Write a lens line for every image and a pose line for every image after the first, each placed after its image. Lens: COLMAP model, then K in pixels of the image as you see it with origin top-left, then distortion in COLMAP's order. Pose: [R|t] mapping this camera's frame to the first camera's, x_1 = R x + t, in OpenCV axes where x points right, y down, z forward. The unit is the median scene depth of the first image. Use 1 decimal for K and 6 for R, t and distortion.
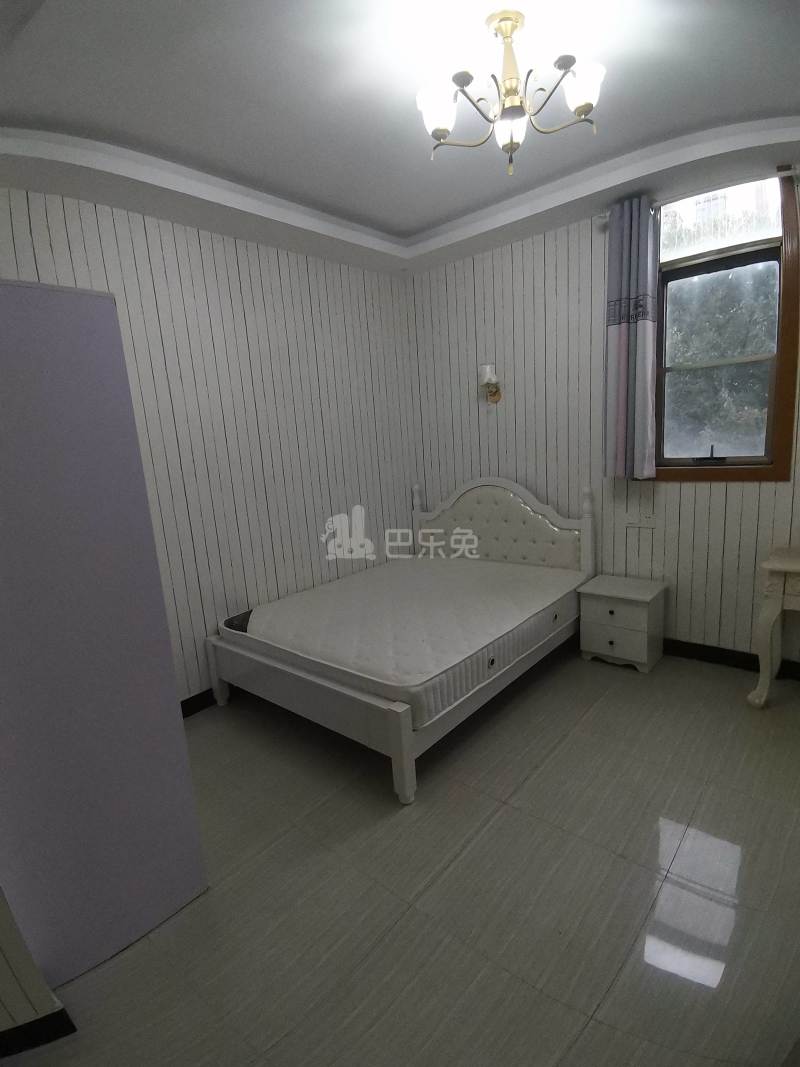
lens RADIAL K [[532.8, 0, 384.2], [0, 532.8, 534.2], [0, 0, 1]] dist [0.033394, -0.029798]
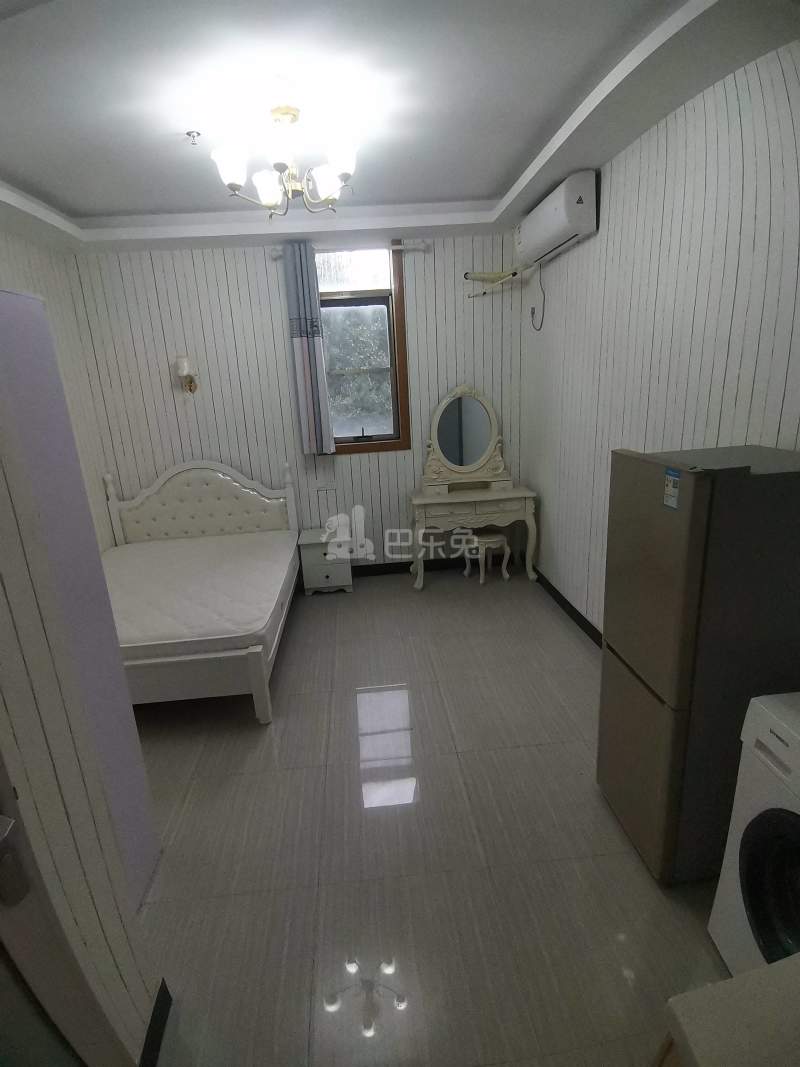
lens RADIAL K [[532.8, 0, 384.2], [0, 532.8, 534.2], [0, 0, 1]] dist [0.033394, -0.029798]
pose [[0.709528, -0.167374, 0.684511, -0.382829], [0.141487, 0.985439, 0.094298, -0.009115], [-0.690327, 0.029942, 0.722878, -0.074195]]
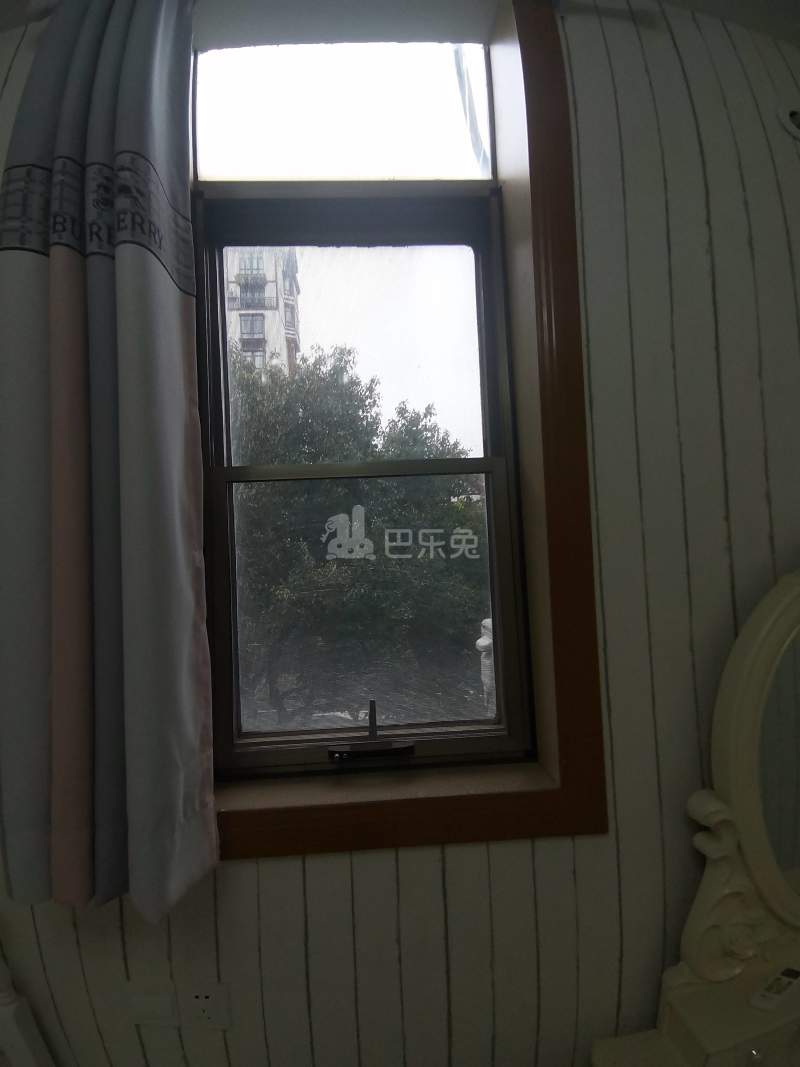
lens RADIAL K [[532.8, 0, 384.2], [0, 532.8, 534.2], [0, 0, 1]] dist [0.033394, -0.029798]
pose [[0.726962, 0.063432, 0.683742, 0.378604], [0.114441, 0.970607, -0.211720, -0.194304], [-0.677075, 0.232161, 0.698335, 0.732970]]
